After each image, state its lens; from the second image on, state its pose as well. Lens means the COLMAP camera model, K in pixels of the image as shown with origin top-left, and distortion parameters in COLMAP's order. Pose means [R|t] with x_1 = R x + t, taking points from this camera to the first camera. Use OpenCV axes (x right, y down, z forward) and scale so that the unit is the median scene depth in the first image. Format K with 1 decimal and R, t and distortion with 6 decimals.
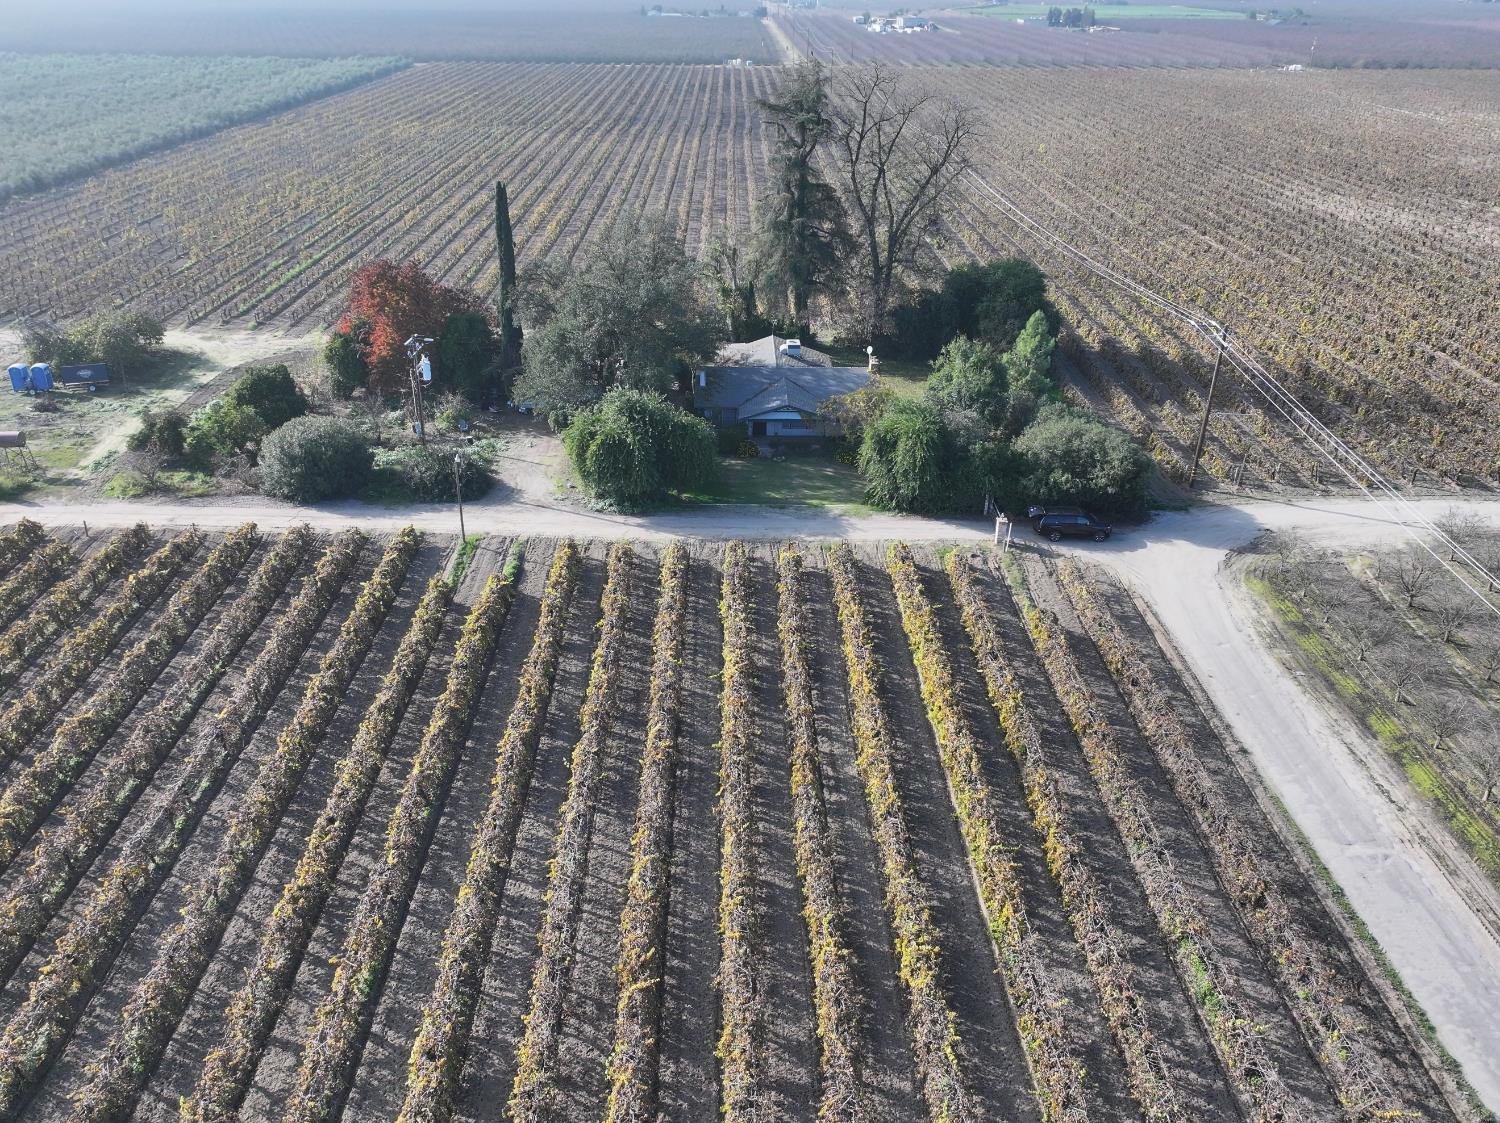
lens RADIAL K [[1190.7, 0, 750.0], [0, 1190.7, 561.5], [0, 0, 1]] dist [0.005218, -0.000266]
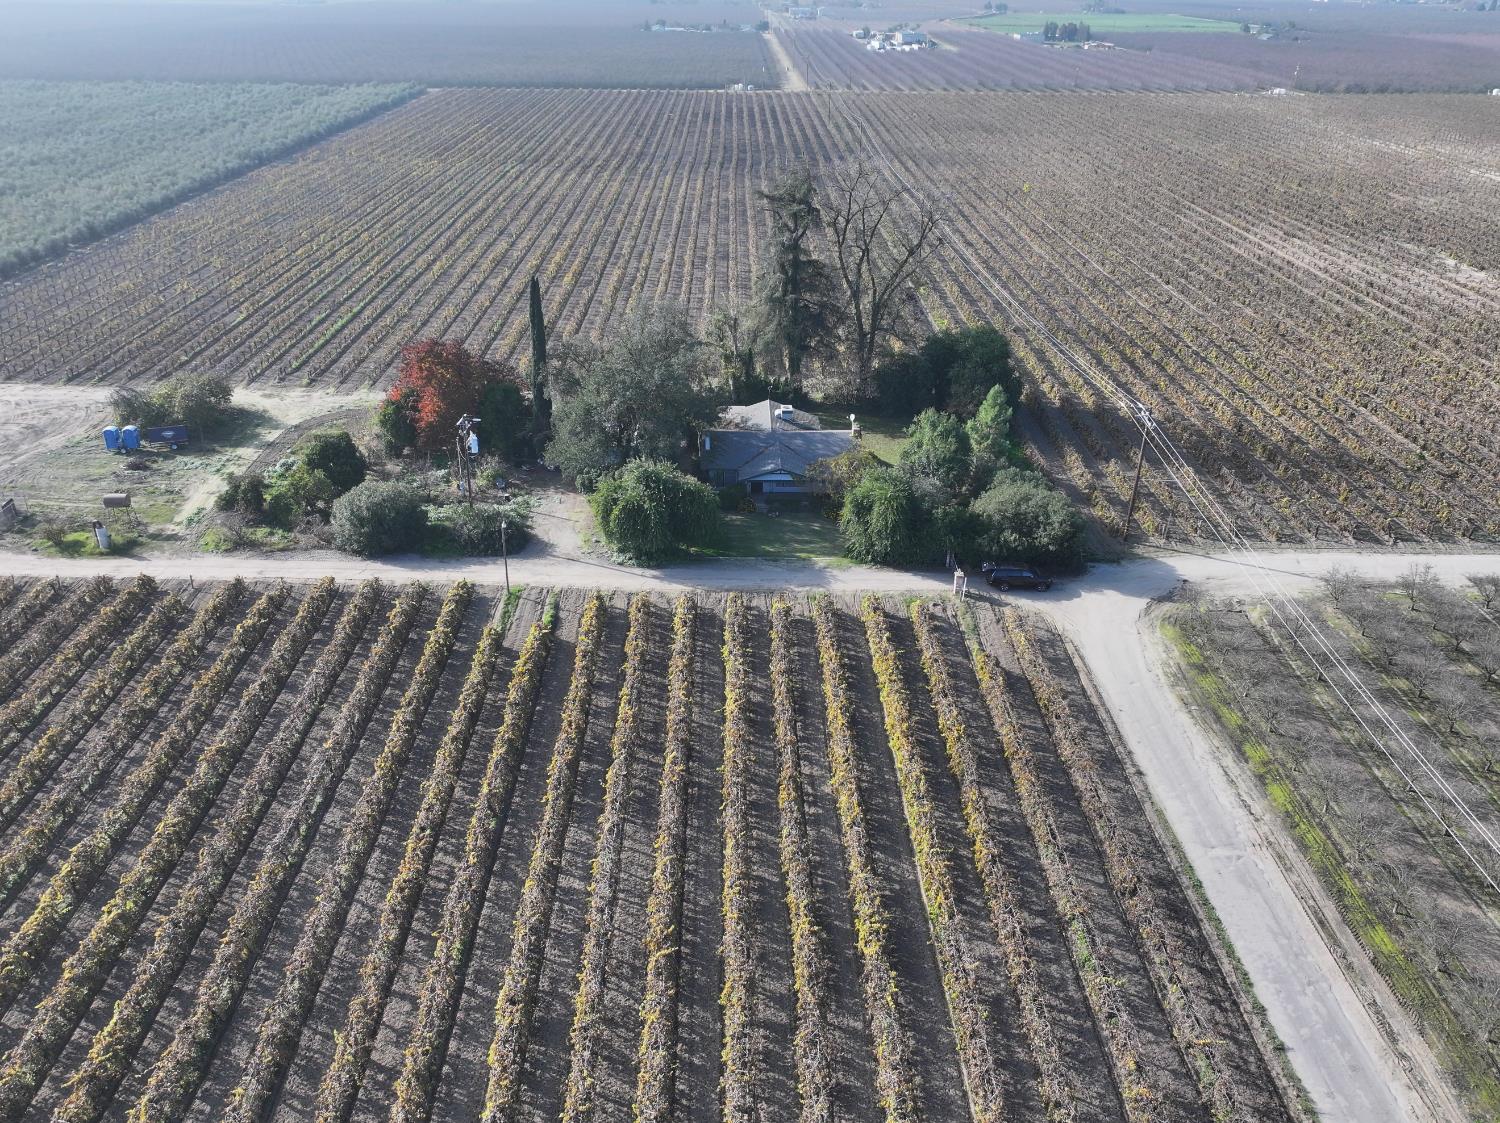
lens RADIAL K [[1190.7, 0, 750.0], [0, 1190.7, 561.5], [0, 0, 1]] dist [0.005218, -0.000266]
pose [[0.999997, -0.000334, -0.002315, 0.005573], [0.000338, 0.999999, 0.001502, -0.055836], [0.002314, -0.001503, 0.999996, -0.217846]]
